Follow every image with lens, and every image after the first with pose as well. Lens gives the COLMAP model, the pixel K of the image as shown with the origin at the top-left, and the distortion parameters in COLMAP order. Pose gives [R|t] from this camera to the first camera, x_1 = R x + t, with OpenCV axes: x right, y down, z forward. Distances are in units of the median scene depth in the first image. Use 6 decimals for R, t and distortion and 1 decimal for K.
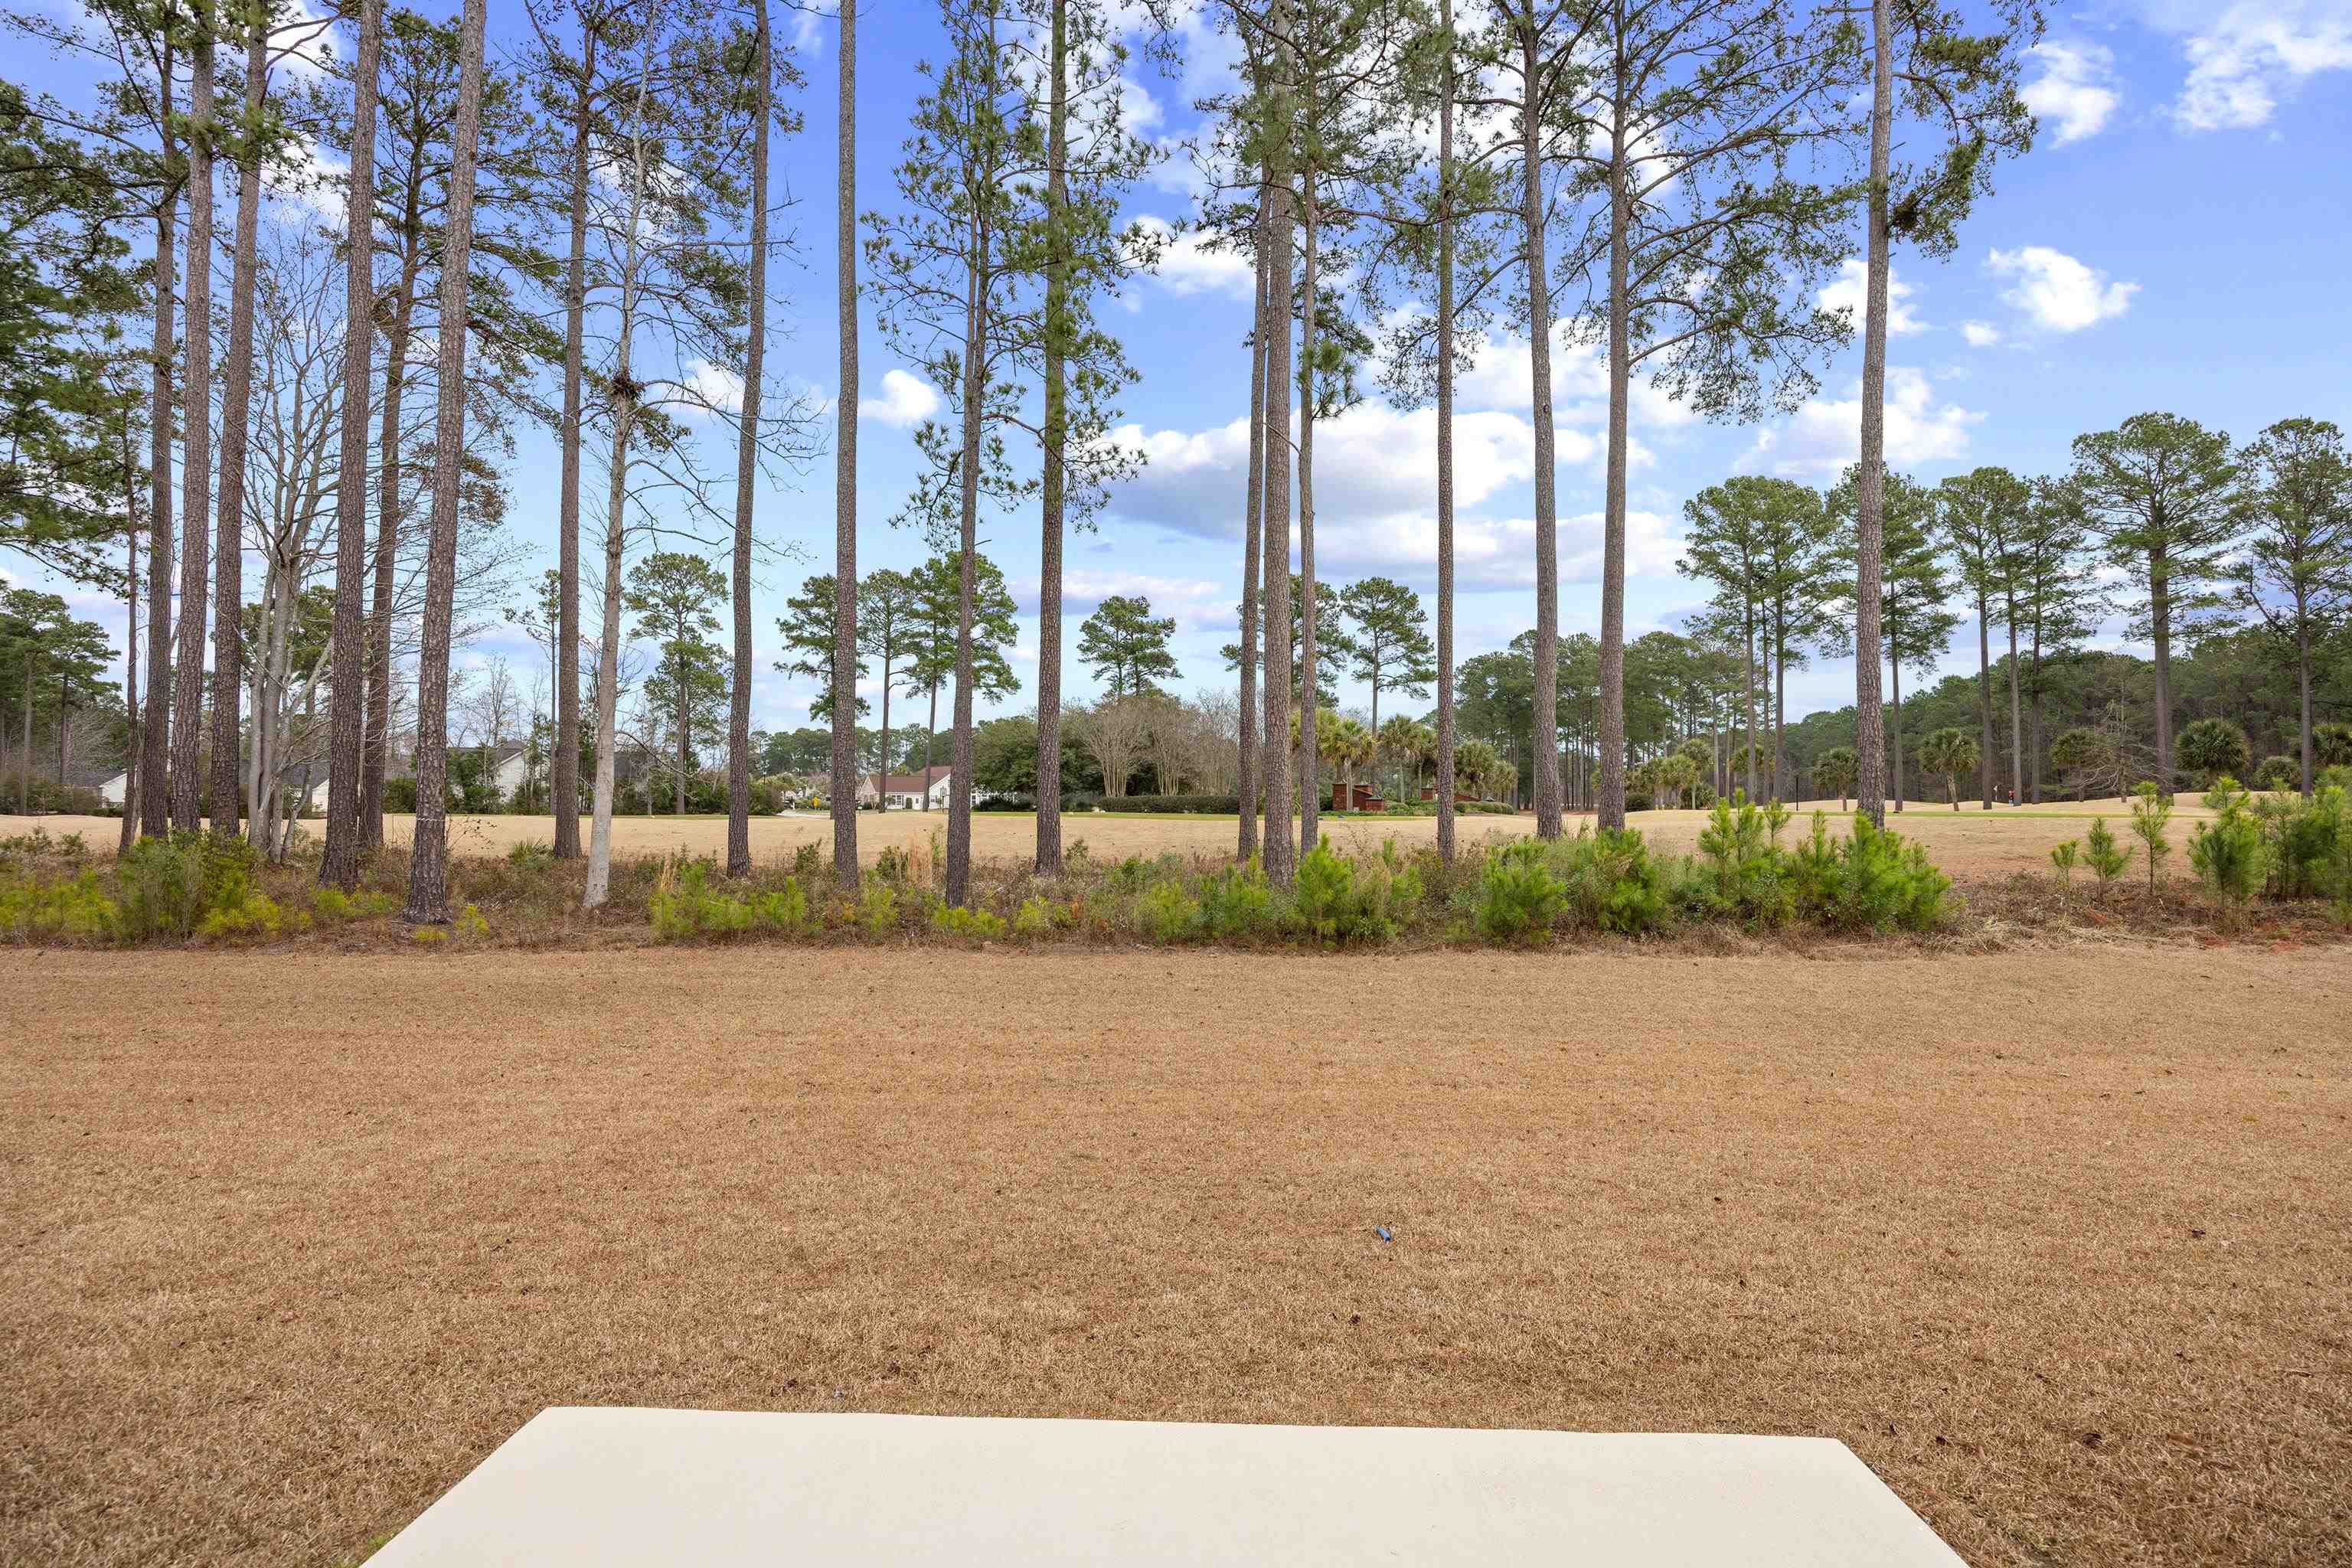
lens RADIAL K [[1095.8, 0, 1169.9], [0, 1095.8, 776.8], [0, 0, 1]] dist [-0.008393, -0.000223]
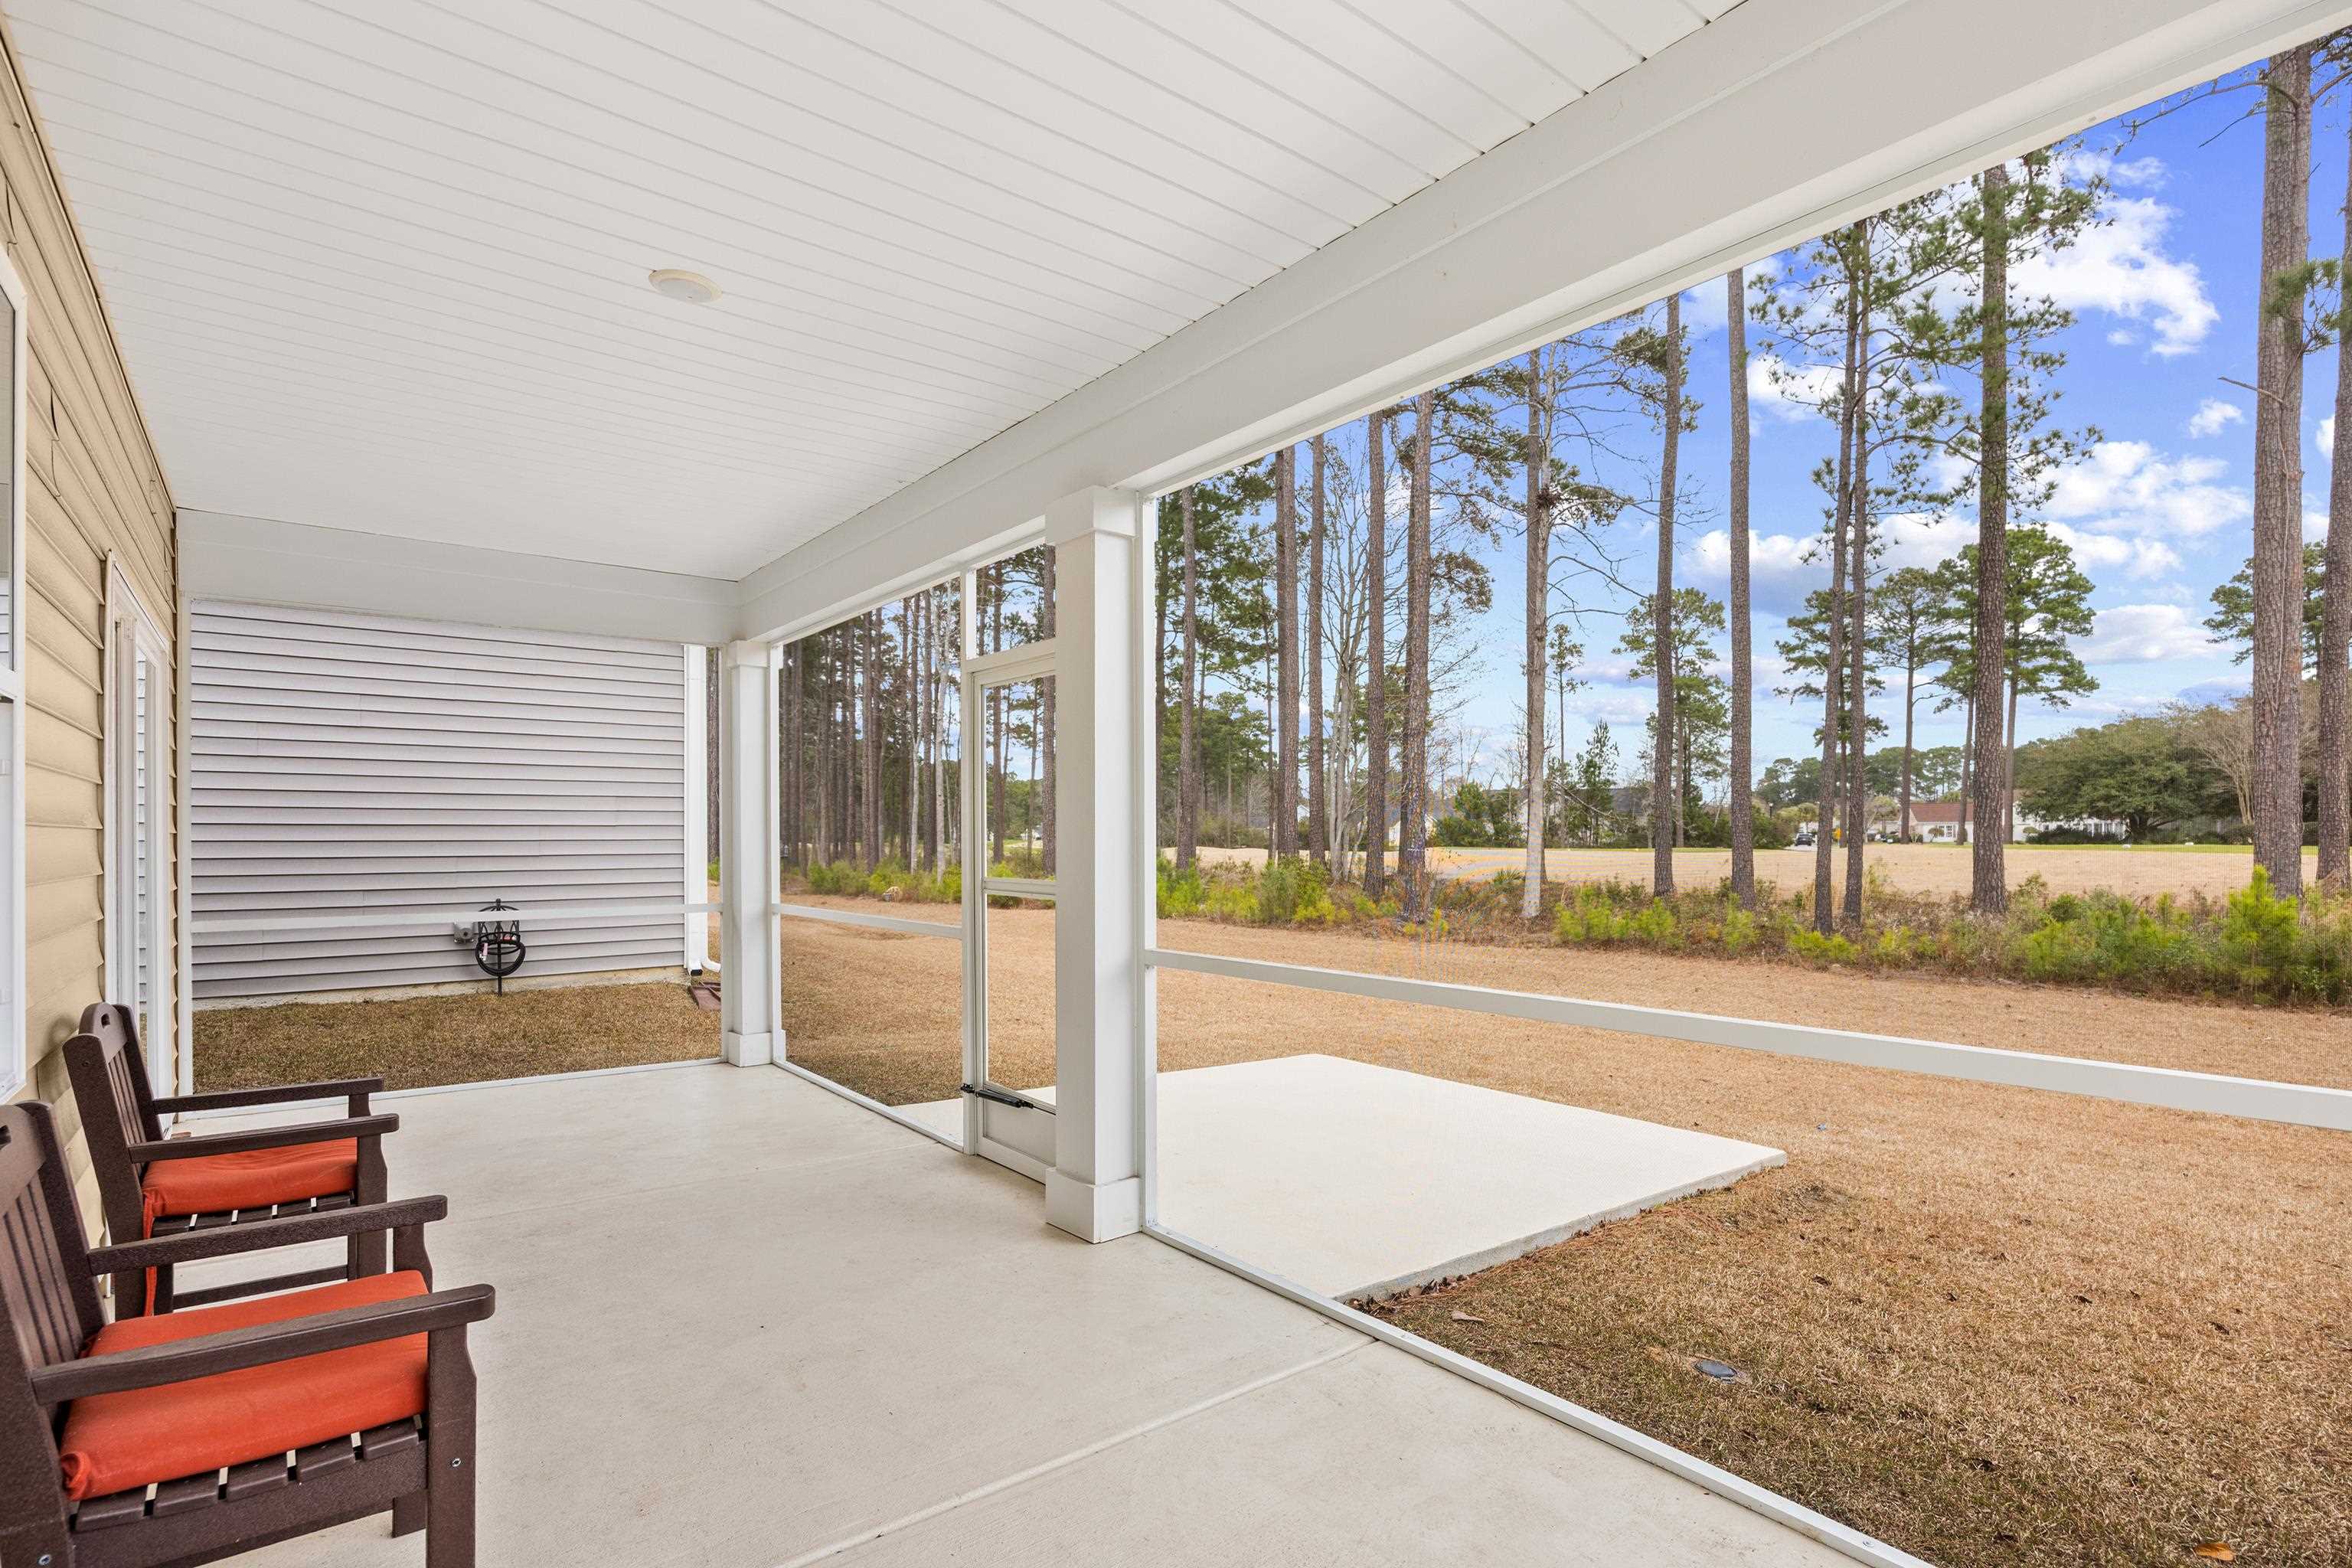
lens RADIAL K [[1132.7, 0, 1191.6], [0, 1132.7, 859.0], [0, 0, 1]] dist [-0.001690, 0.000780]
pose [[0.661874, 0.007146, -0.749581, 0.042156], [0.025540, 0.999159, 0.032077, -0.000700], [0.749180, -0.040375, 0.661135, -0.034702]]
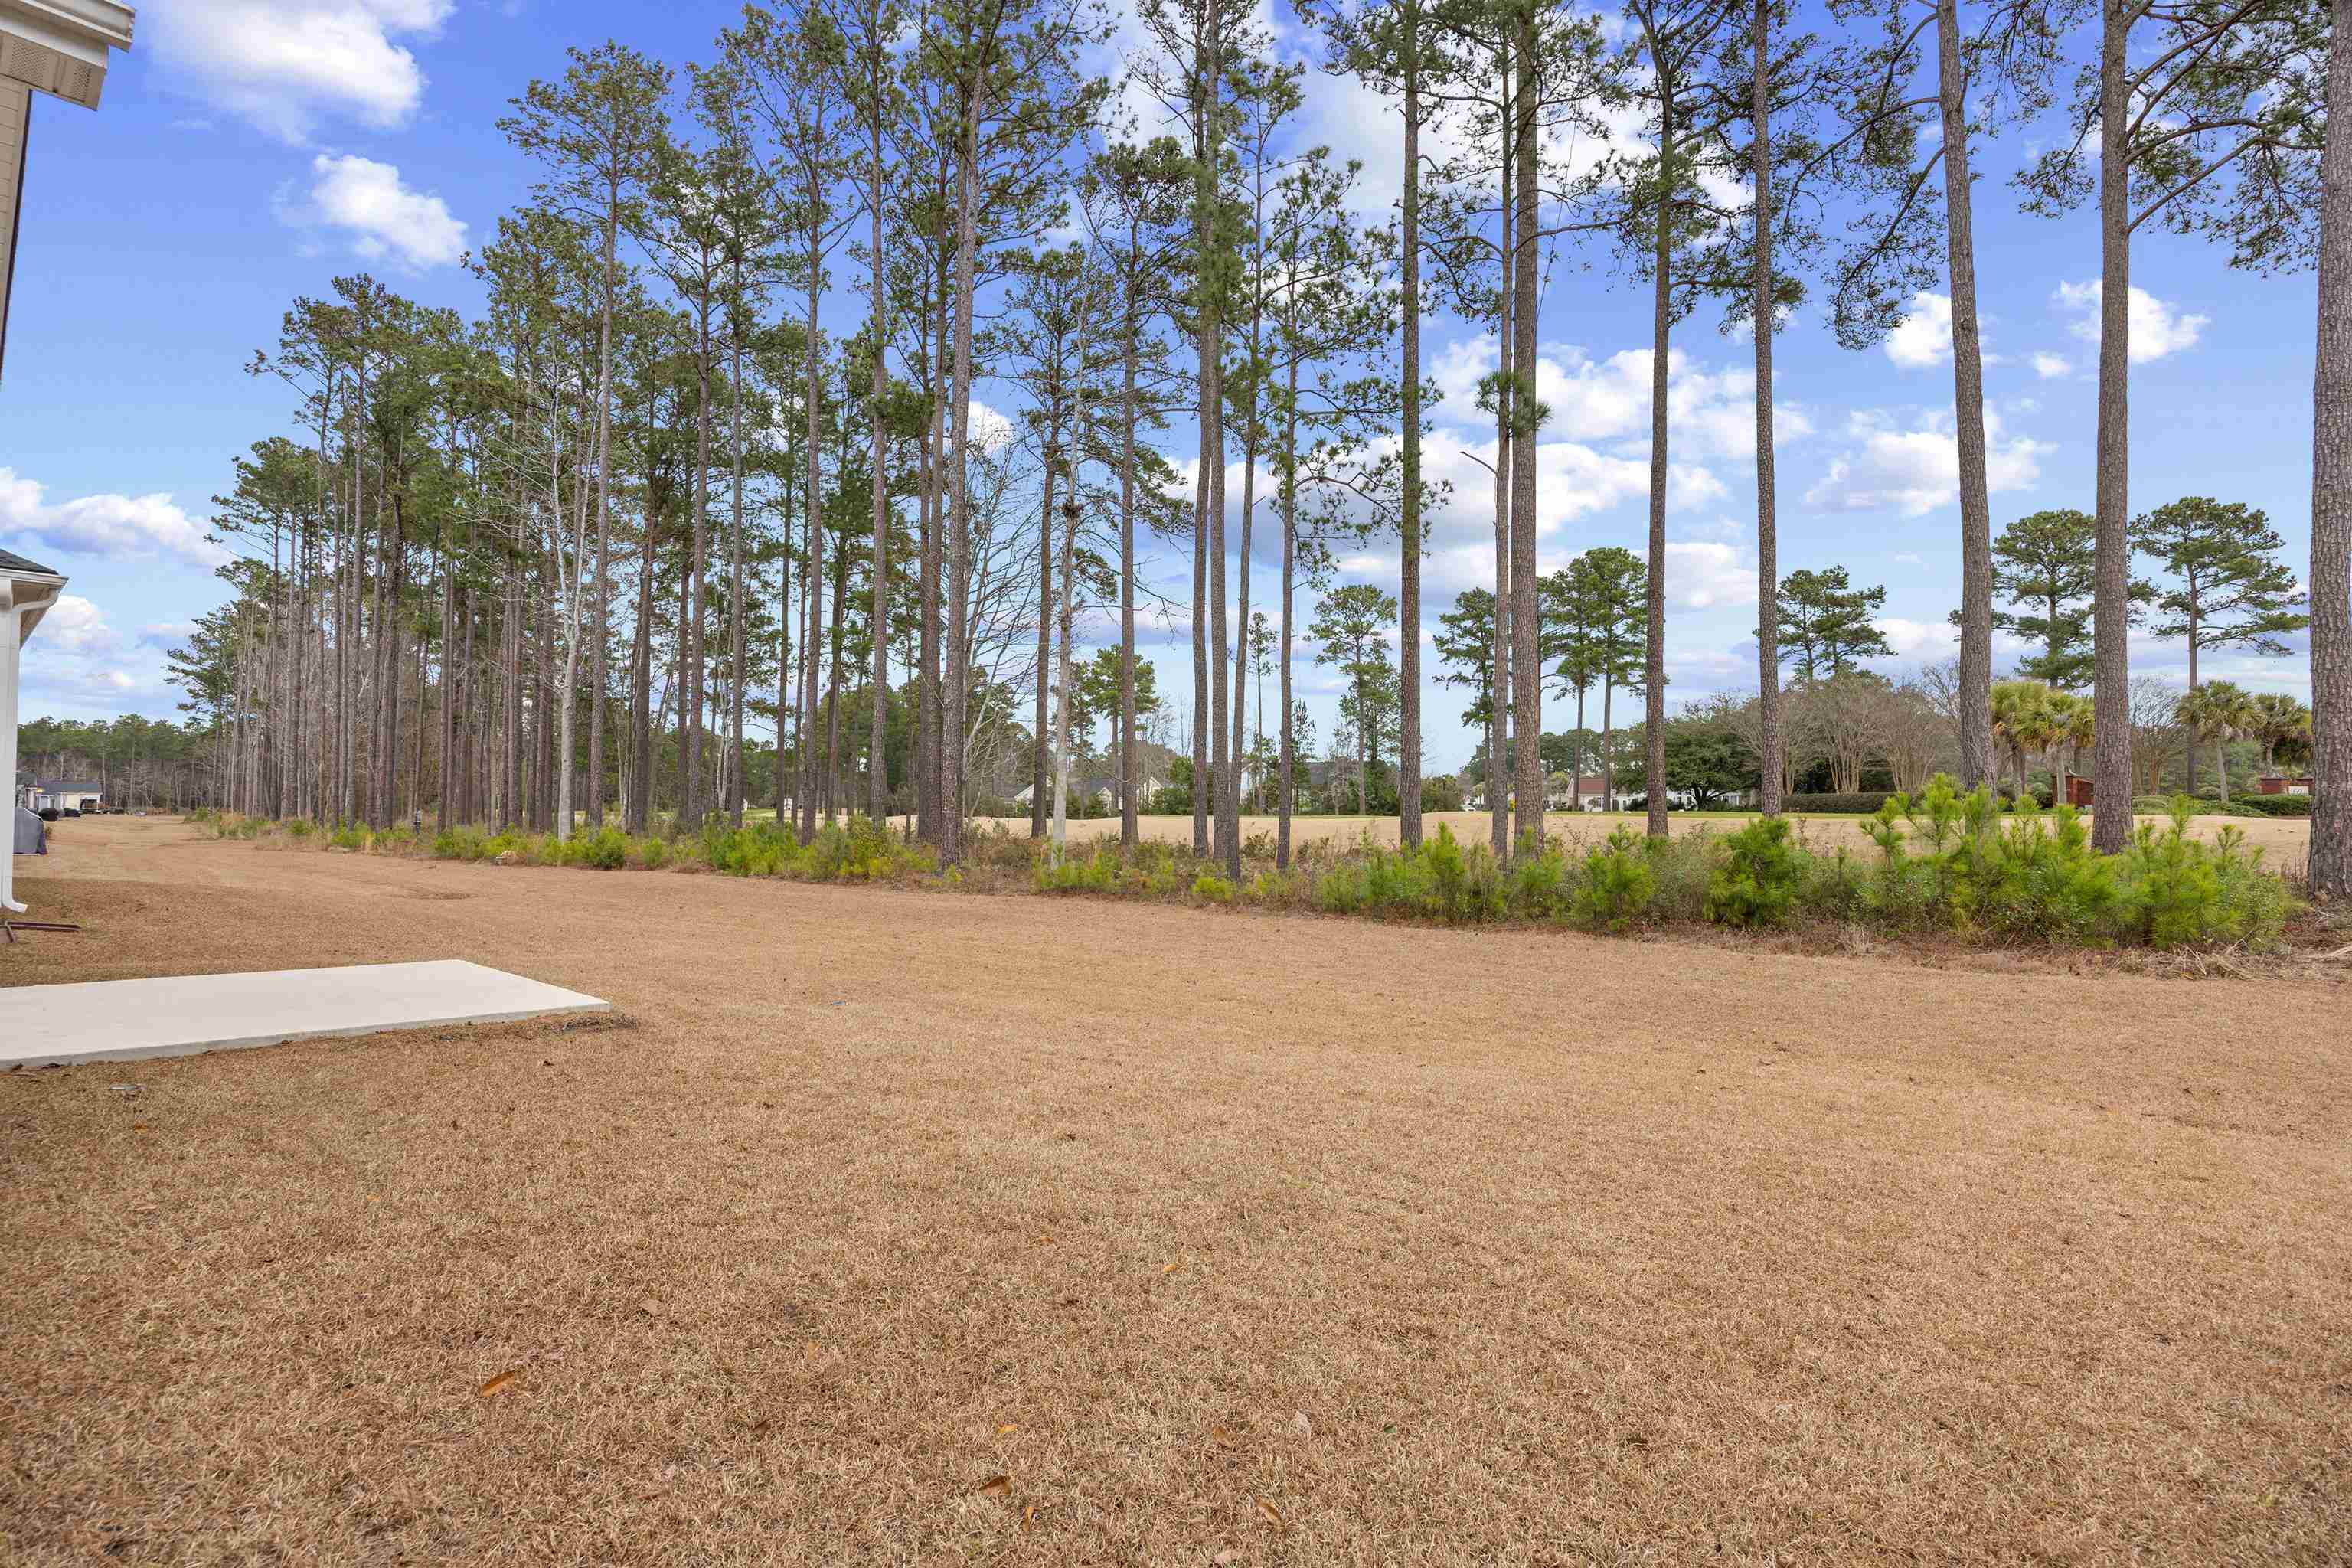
lens RADIAL K [[1095.8, 0, 1179.0], [0, 1095.8, 793.0], [0, 0, 1]] dist [-0.008393, -0.000223]
pose [[0.789952, -0.013699, -0.613015, 0.104201], [0.020734, 0.999775, 0.004377, 0.001905], [0.612817, -0.016167, 0.790059, -0.011093]]
